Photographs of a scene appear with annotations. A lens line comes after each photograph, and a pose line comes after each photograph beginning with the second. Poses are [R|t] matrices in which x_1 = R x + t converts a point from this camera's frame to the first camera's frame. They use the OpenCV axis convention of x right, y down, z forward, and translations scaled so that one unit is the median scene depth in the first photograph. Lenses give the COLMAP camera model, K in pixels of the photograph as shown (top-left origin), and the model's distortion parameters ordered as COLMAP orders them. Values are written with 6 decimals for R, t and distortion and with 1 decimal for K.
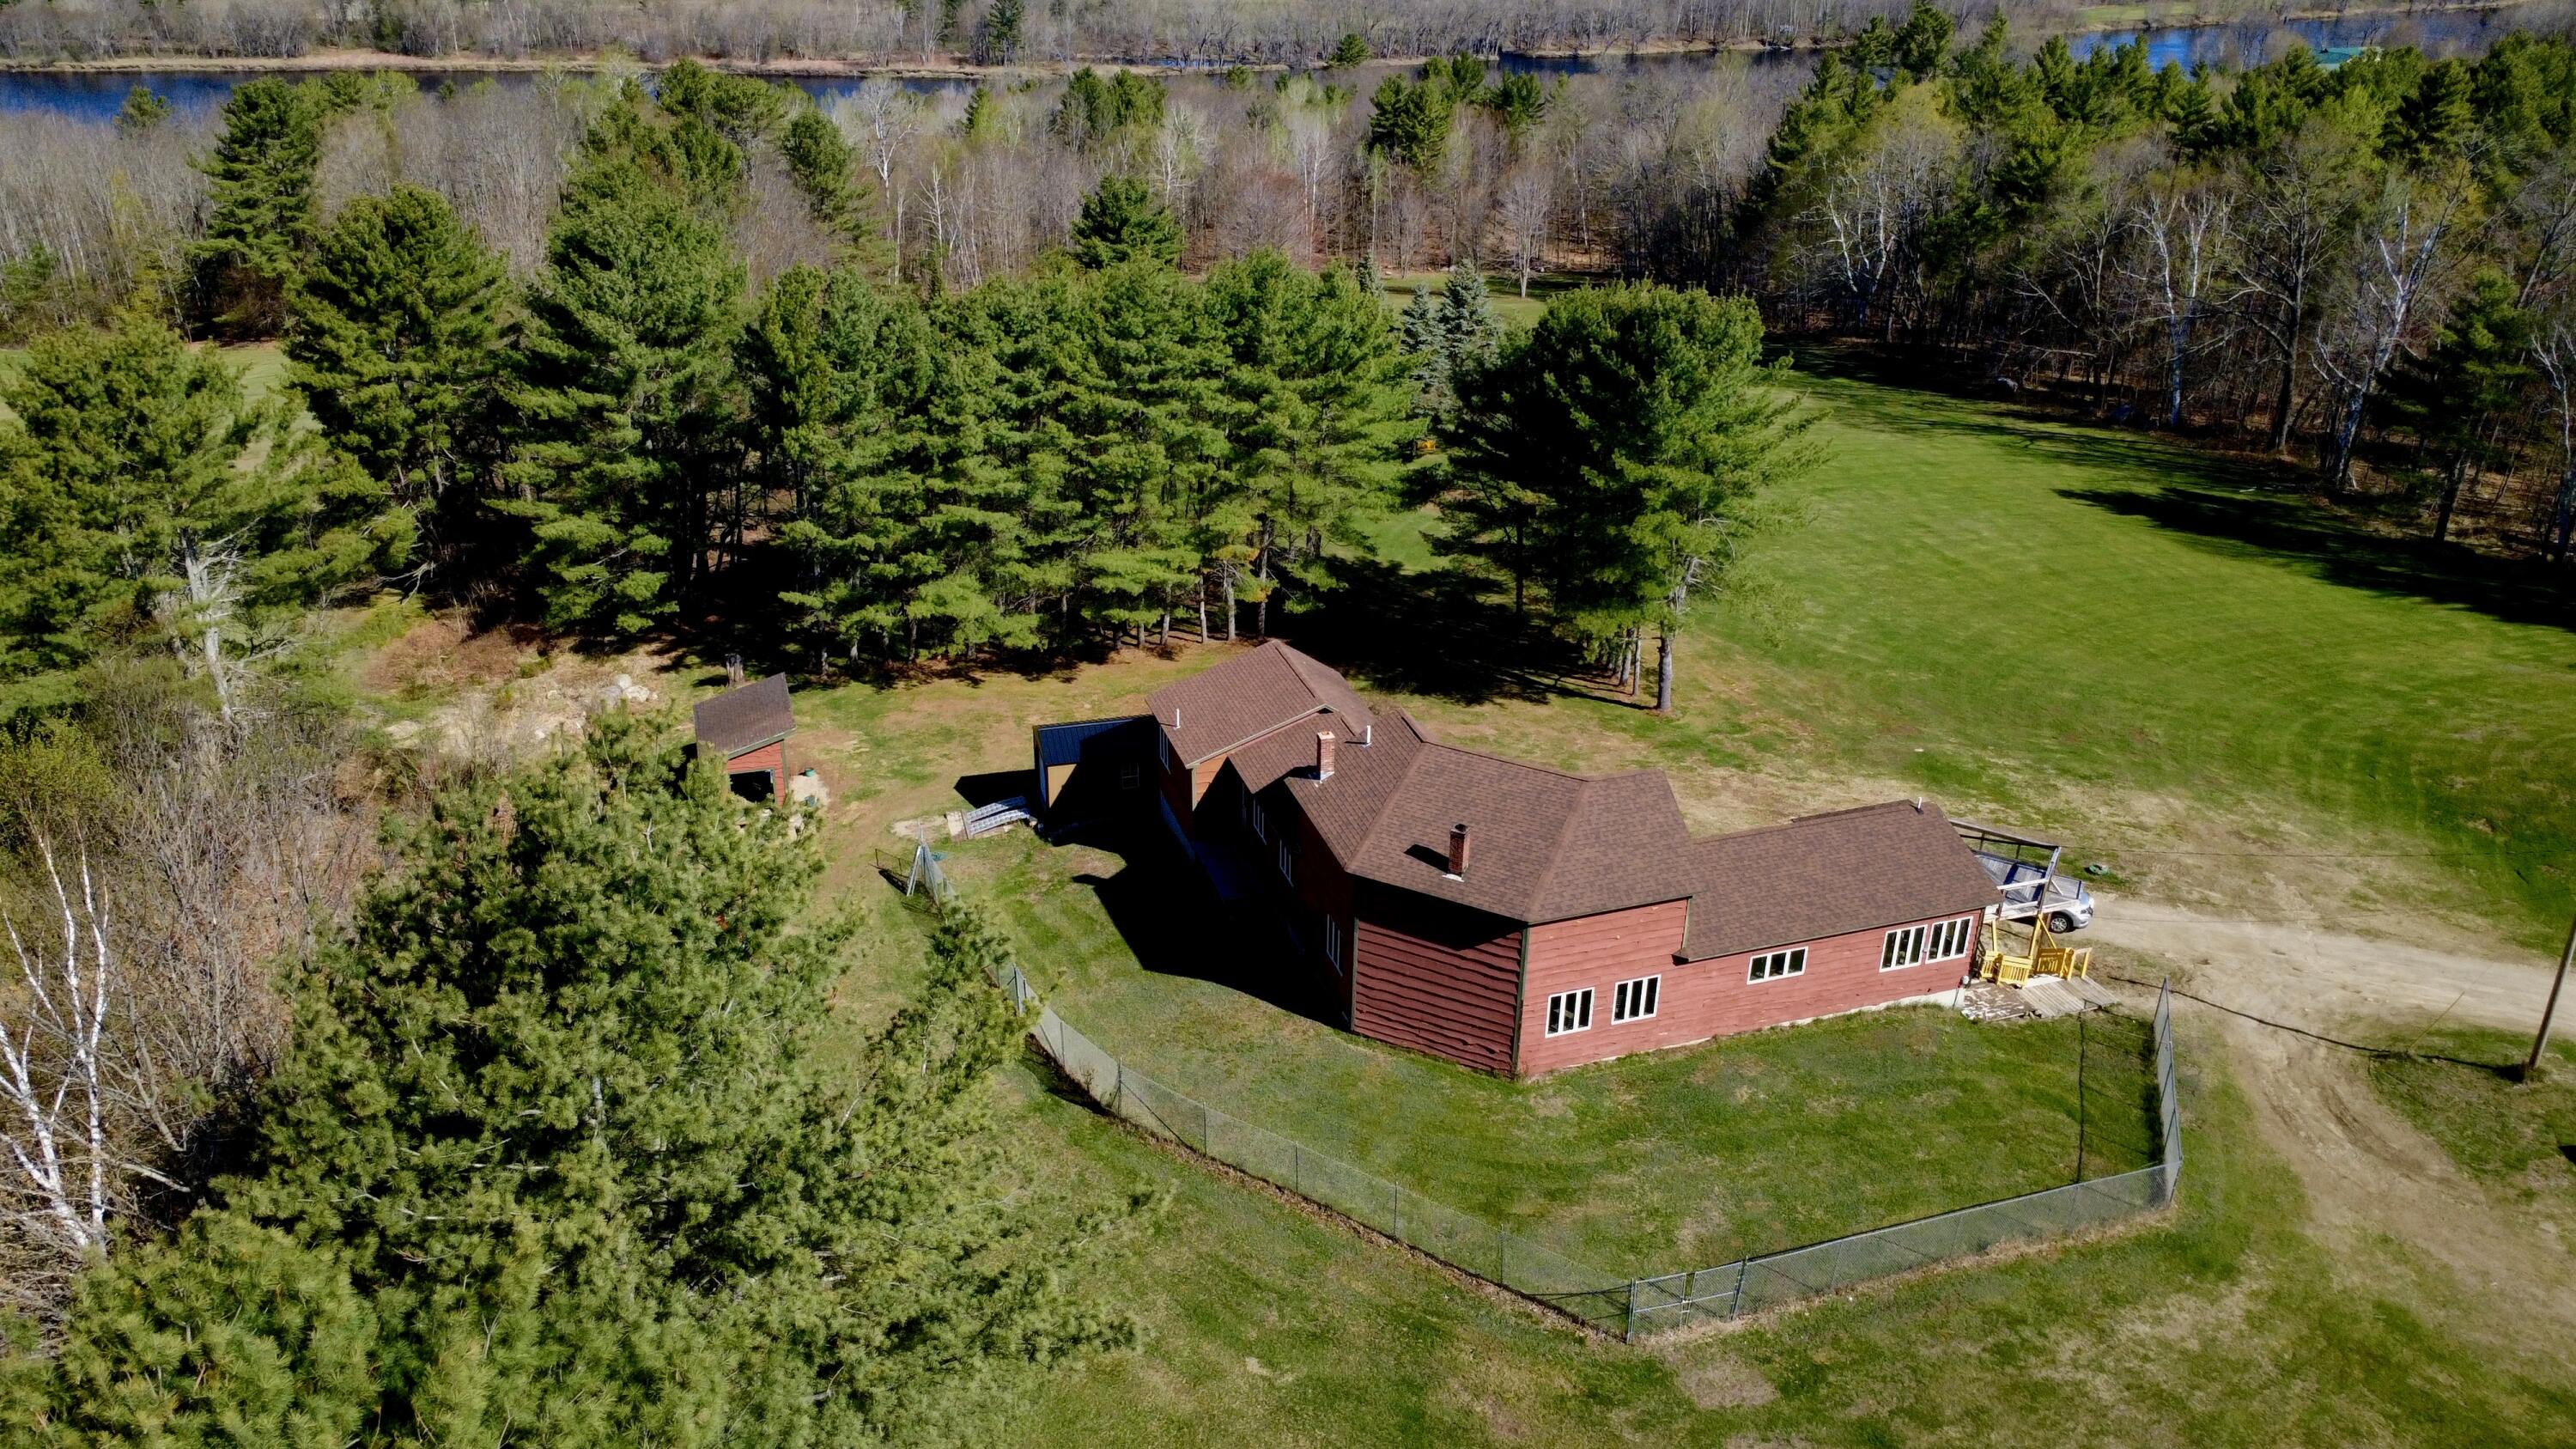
lens RADIAL K [[1871.7, 0, 1284.8], [0, 1871.7, 723.5], [0, 0, 1]] dist [-0.002225, 0.003651]
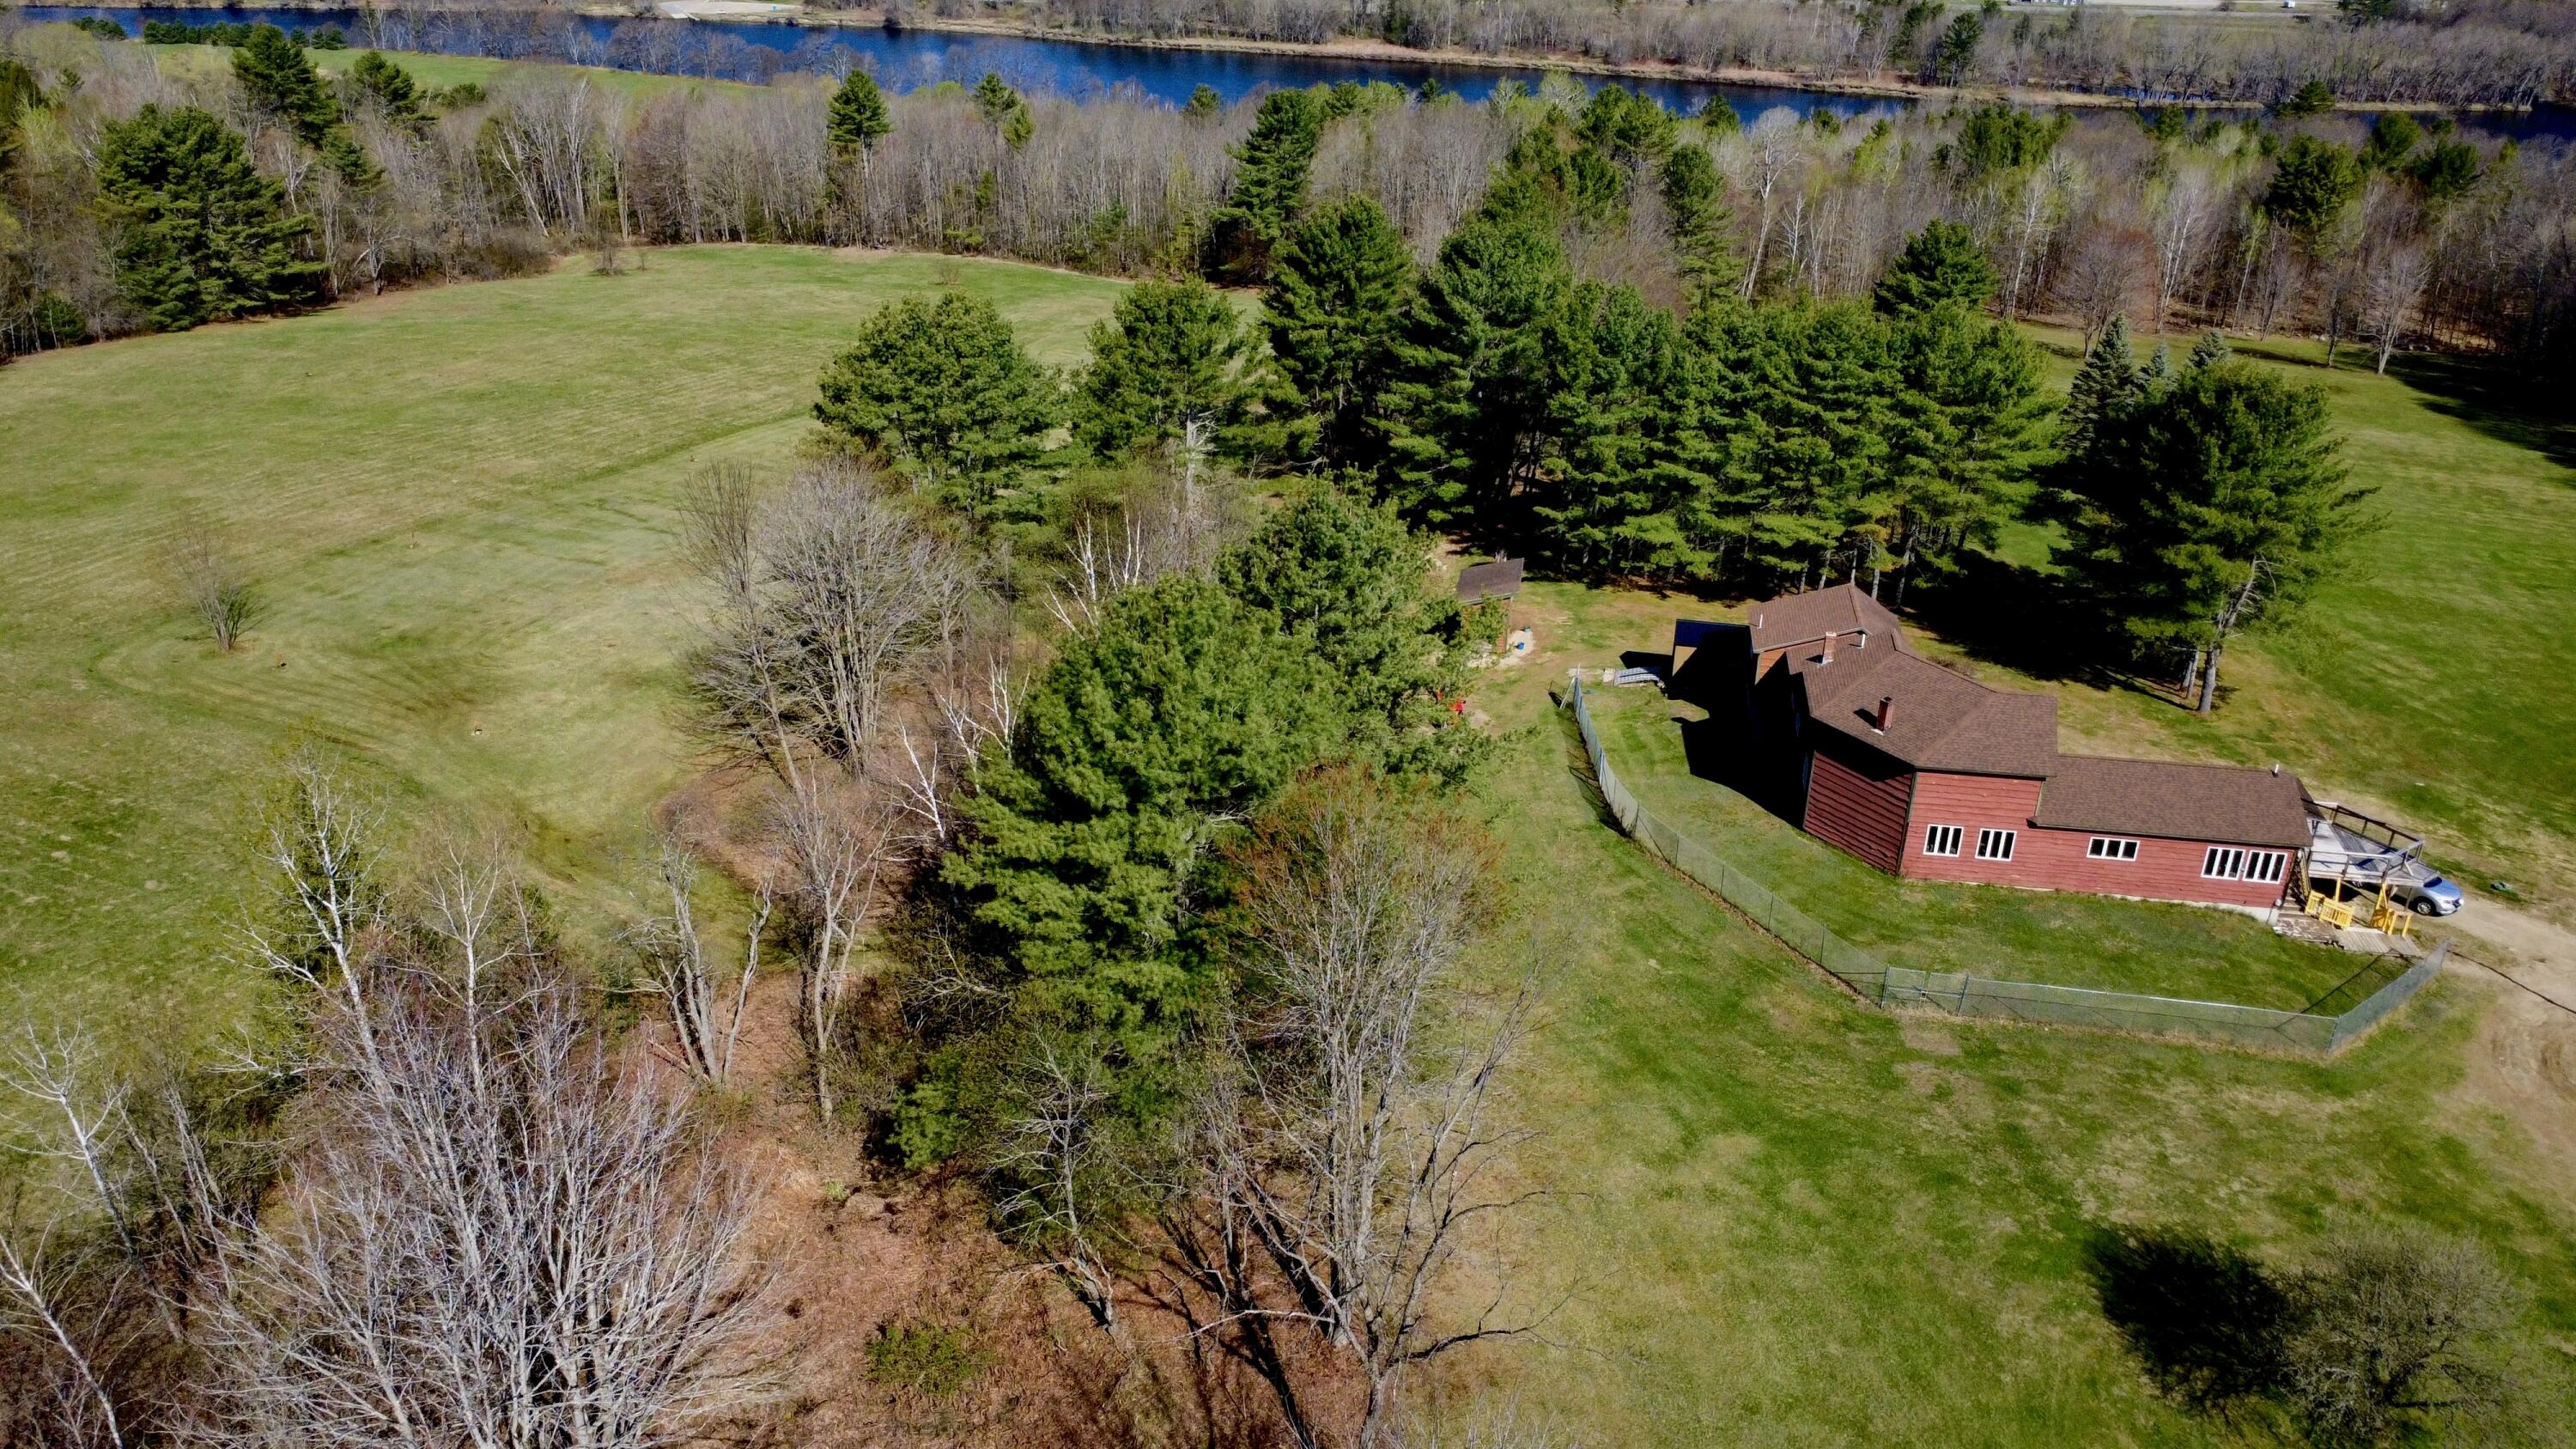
lens RADIAL K [[1871.7, 0, 1291.2], [0, 1871.7, 725.5], [0, 0, 1]] dist [-0.002225, 0.003651]
pose [[0.887242, 0.200051, -0.415670, 0.183391], [-0.199247, 0.978878, 0.045817, 0.063216], [0.416056, 0.042170, 0.908361, -0.351414]]
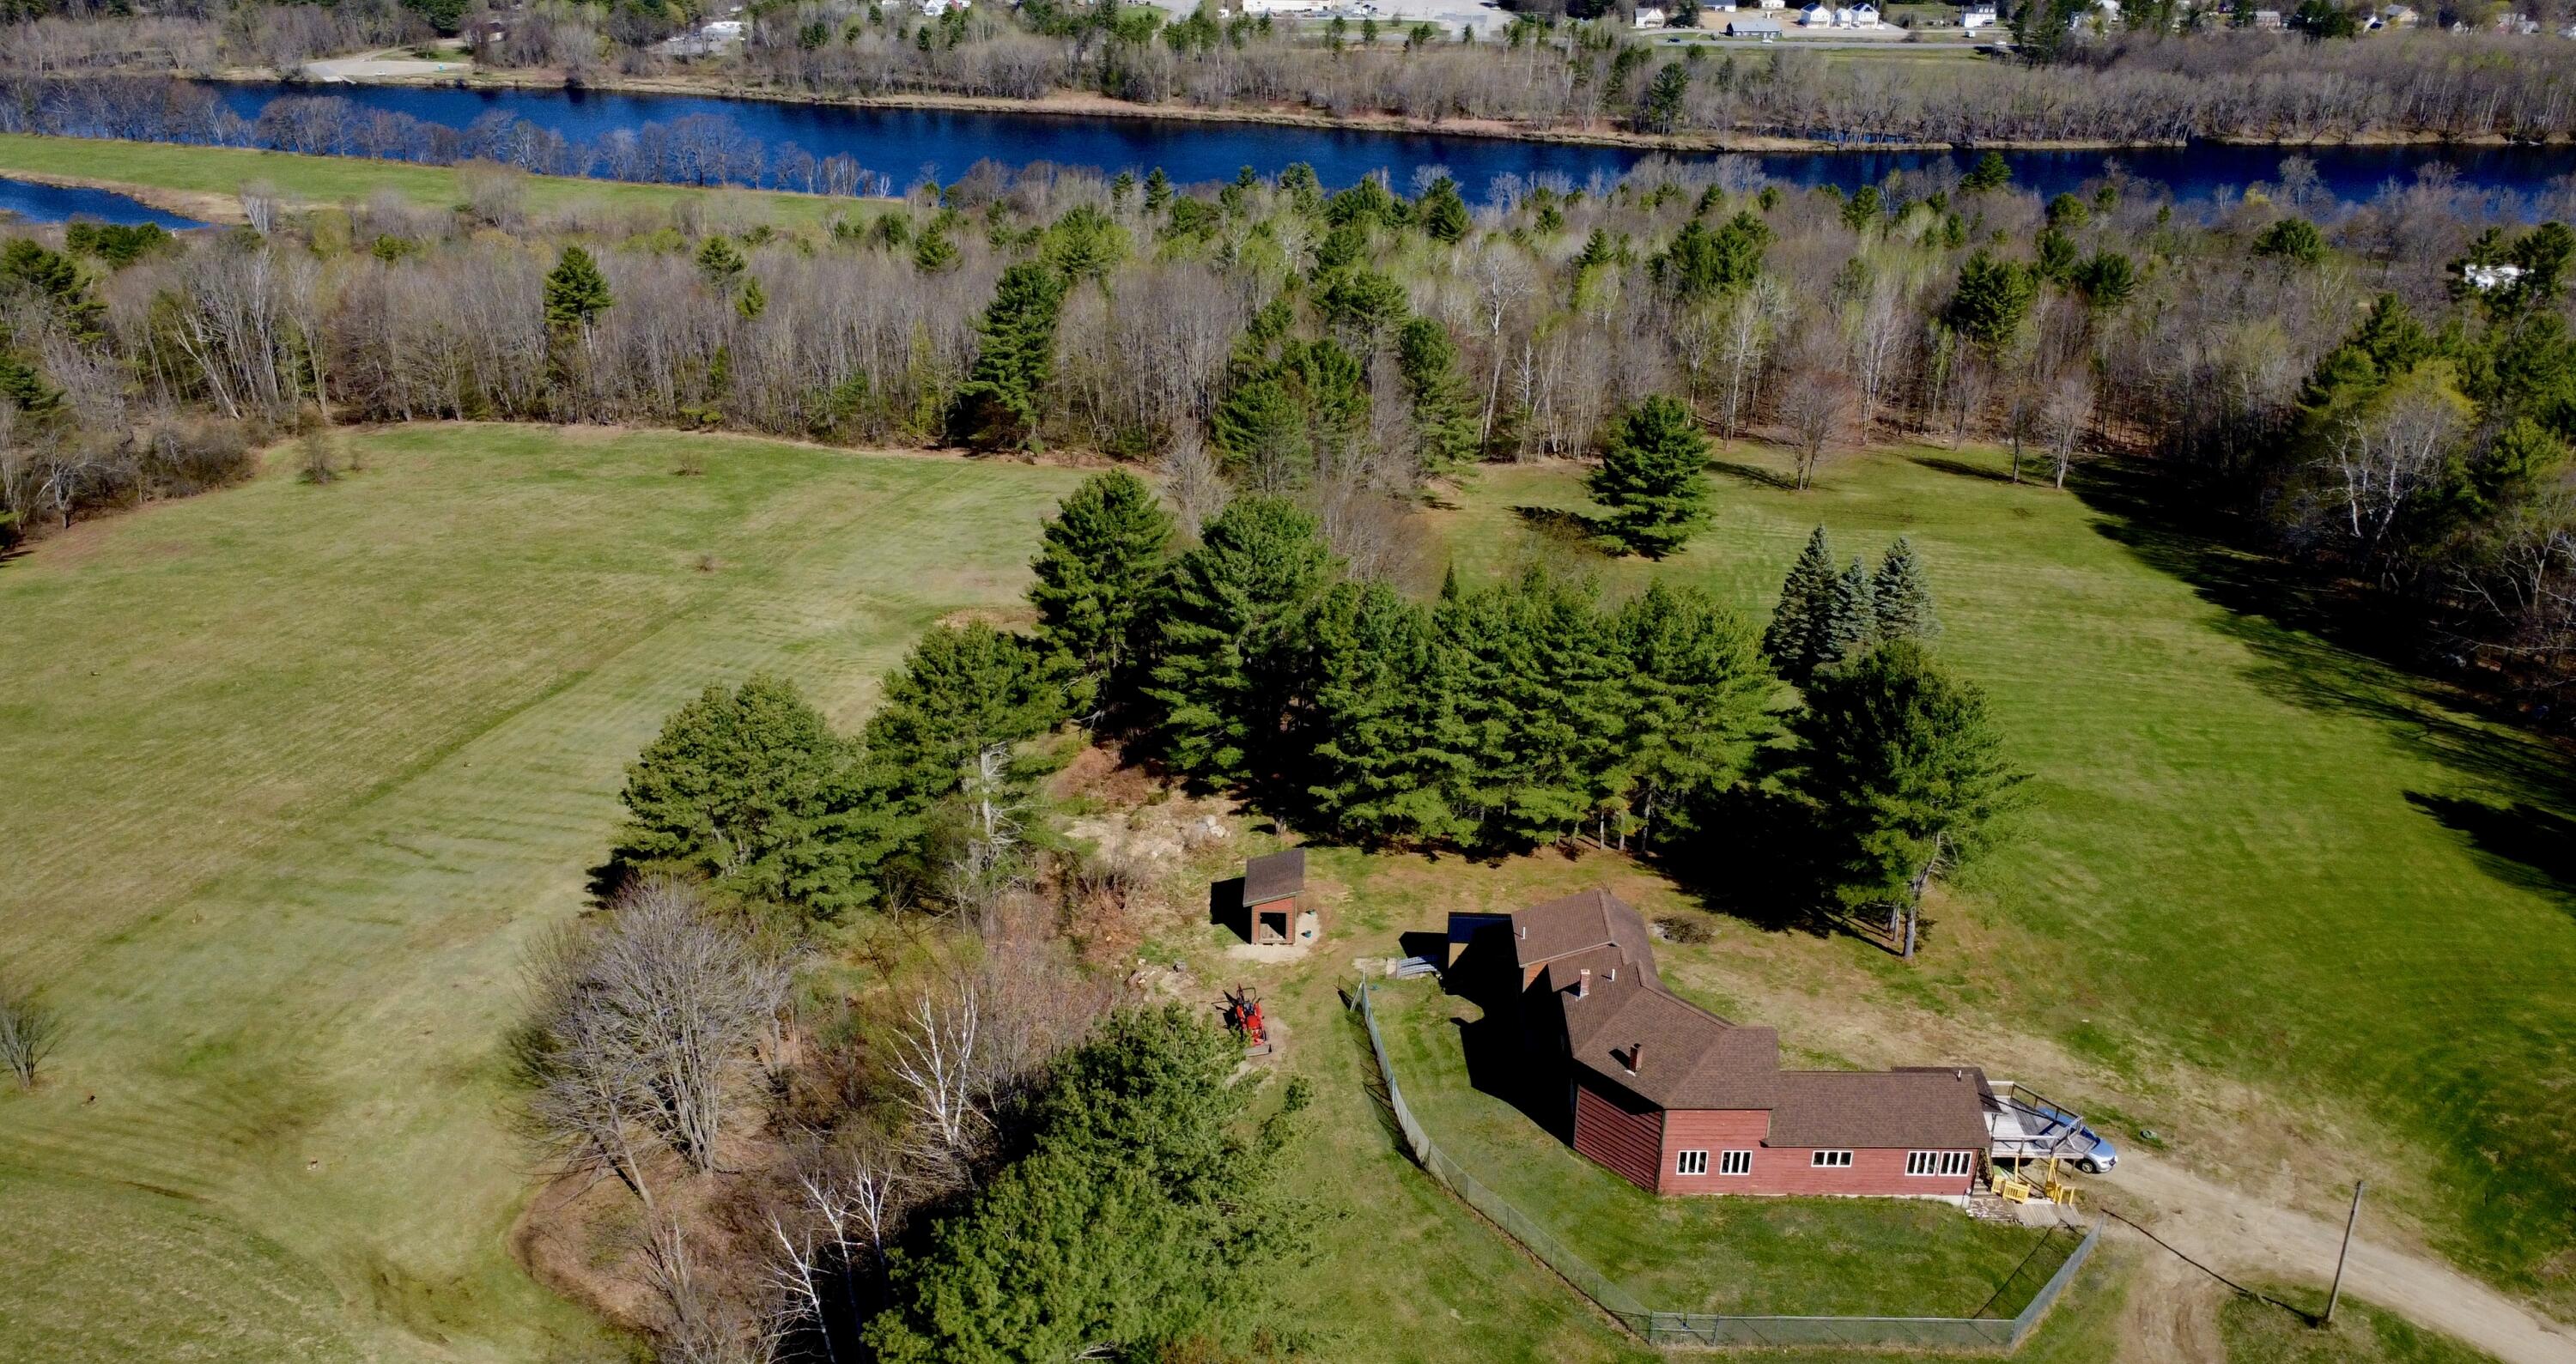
lens RADIAL K [[1927.9, 0, 1331.8], [0, 1927.9, 757.7], [0, 0, 1]] dist [0.004304, -0.006938]
pose [[0.950032, 0.135474, -0.281222, 0.178956], [-0.133705, 0.990691, 0.025564, -0.133059], [0.282068, 0.013314, 0.959302, -0.489731]]
